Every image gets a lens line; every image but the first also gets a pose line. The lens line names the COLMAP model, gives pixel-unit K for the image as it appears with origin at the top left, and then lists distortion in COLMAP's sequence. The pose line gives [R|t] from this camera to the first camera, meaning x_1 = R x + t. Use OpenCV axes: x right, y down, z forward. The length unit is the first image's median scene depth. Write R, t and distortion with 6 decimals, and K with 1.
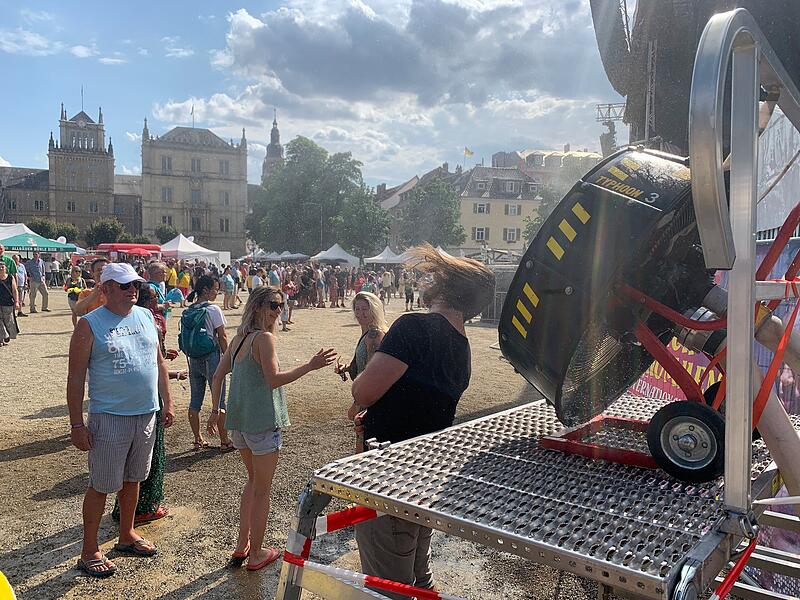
lens RADIAL K [[603.9, 0, 393.1], [0, 603.9, 298.0], [0, 0, 1]] dist [0.008697, -0.005327]
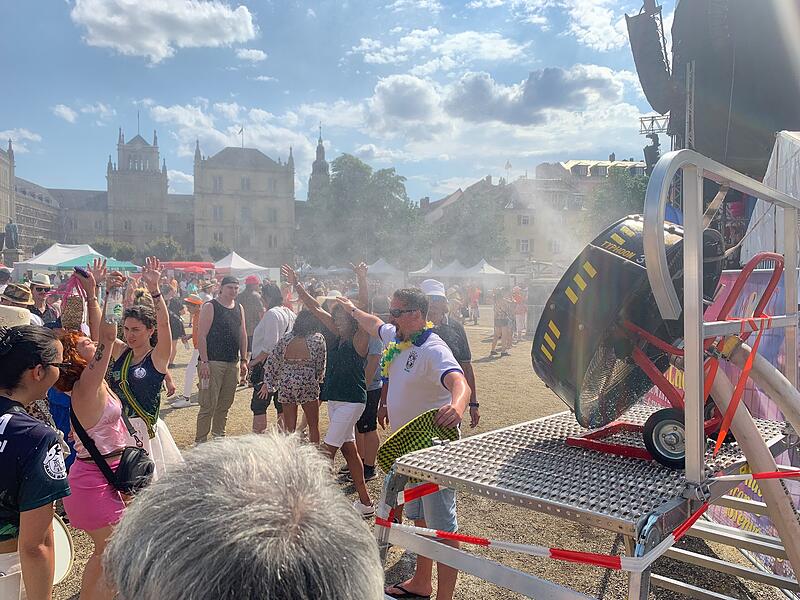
lens RADIAL K [[602.9, 0, 396.3], [0, 602.9, 291.0], [0, 0, 1]] dist [0.008596, -0.002765]
pose [[0.997605, -0.011237, -0.068250, -0.012994], [0.009022, 0.999425, -0.032679, -0.021224], [0.068578, 0.031985, 0.997133, -0.156711]]
